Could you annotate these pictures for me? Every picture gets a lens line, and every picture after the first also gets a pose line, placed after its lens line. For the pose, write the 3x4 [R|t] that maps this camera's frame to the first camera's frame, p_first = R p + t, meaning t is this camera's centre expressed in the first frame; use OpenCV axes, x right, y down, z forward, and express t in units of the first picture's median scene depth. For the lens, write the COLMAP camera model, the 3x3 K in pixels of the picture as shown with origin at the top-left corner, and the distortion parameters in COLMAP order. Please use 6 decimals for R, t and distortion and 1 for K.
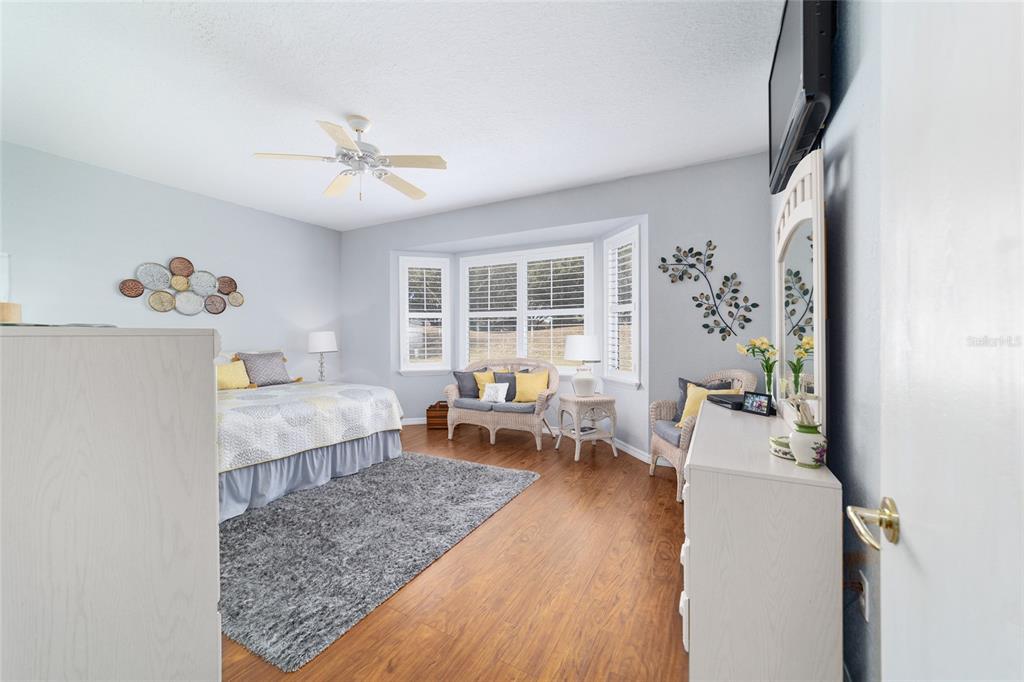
lens RADIAL K [[392.4, 0, 509.5], [0, 392.4, 338.6], [0, 0, 1]] dist [-0.014700, 0.006732]
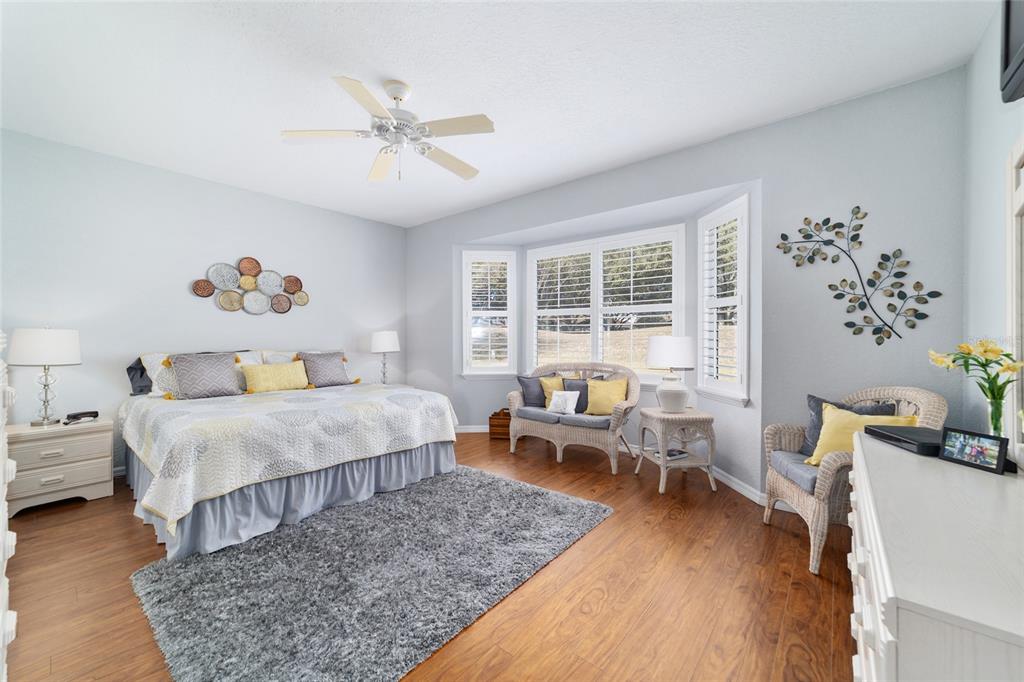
lens RADIAL K [[392.4, 0, 511.1], [0, 392.4, 338.3], [0, 0, 1]] dist [-0.014700, 0.006732]
pose [[0.979463, 0.005657, -0.201545, 0.031242], [-0.006183, 0.999979, -0.001982, -0.000960], [0.201530, 0.003187, 0.979477, 0.164032]]
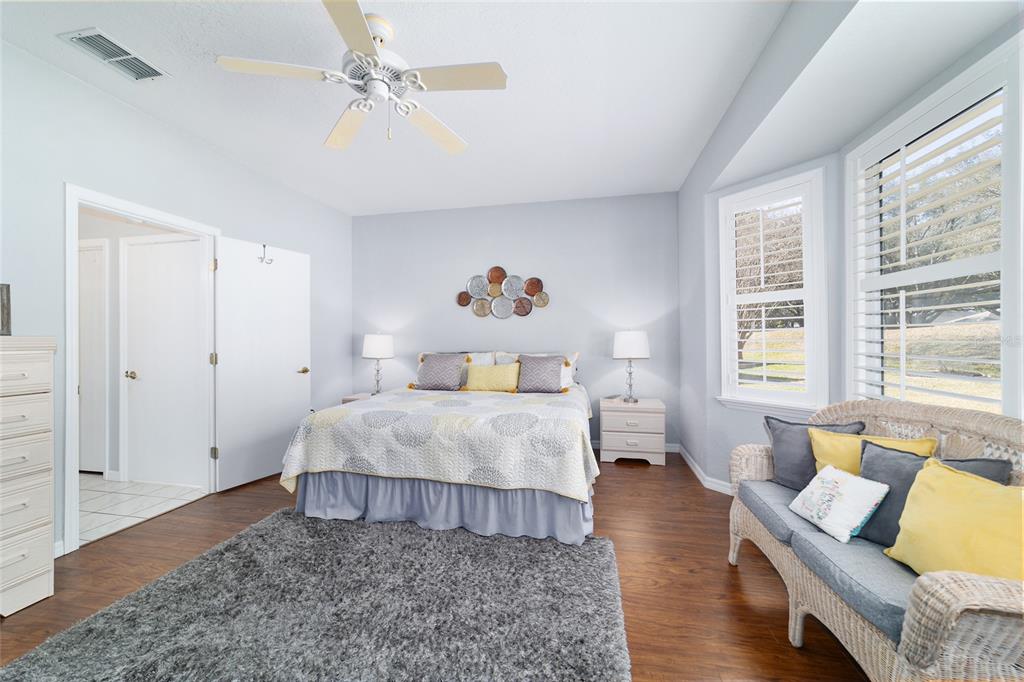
lens RADIAL K [[392.4, 0, 520.7], [0, 392.4, 340.0], [0, 0, 1]] dist [-0.014700, 0.006732]
pose [[0.297979, 0.005816, -0.954555, 0.273350], [-0.006634, 0.999970, 0.004021, -0.004933], [0.954549, 0.005134, 0.298009, 0.827716]]
